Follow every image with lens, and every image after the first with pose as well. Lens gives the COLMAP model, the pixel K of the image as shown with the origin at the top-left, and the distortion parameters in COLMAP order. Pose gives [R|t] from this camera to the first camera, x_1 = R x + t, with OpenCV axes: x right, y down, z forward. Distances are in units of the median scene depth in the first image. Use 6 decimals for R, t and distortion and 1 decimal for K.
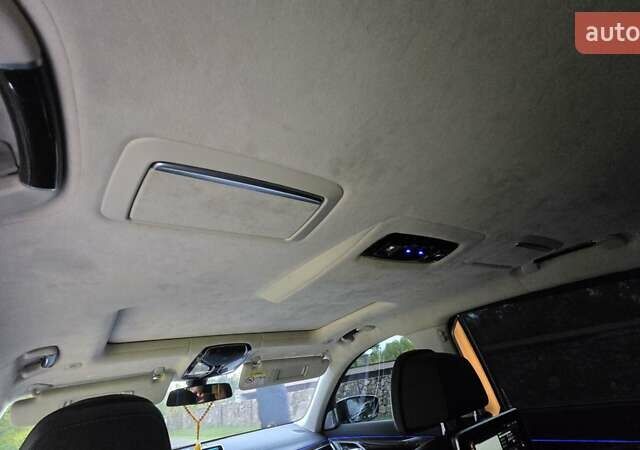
lens RADIAL K [[314.9, 0, 320.0], [0, 314.9, 225.0], [0, 0, 1]] dist [0.002800, -0.000176]
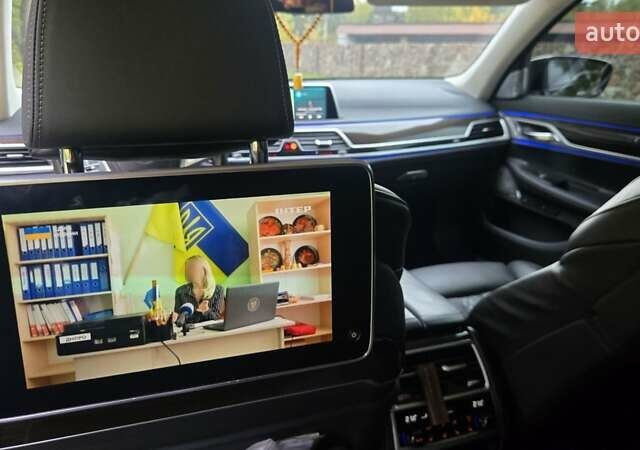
lens RADIAL K [[551.7, 0, 308.2], [0, 551.7, 223.0], [0, 0, 1]] dist [0.014712, -0.004246]
pose [[0.948661, 0.235018, -0.211681, -0.058528], [-0.010088, 0.691395, 0.722407, 0.090454], [0.316134, -0.683184, 0.658270, 0.068139]]
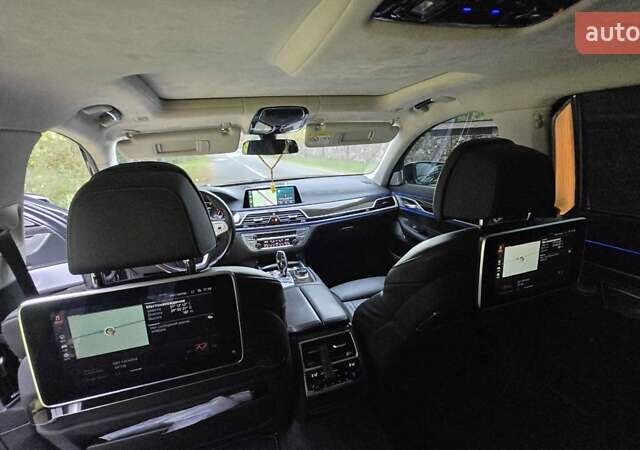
lens RADIAL K [[314.9, 0, 320.0], [0, 314.9, 225.0], [0, 0, 1]] dist [0.002800, -0.000176]
pose [[0.954308, 0.177613, -0.240314, 0.090128], [0.038641, 0.724095, 0.688617, -0.011598], [0.296317, -0.666438, 0.684146, 0.119347]]
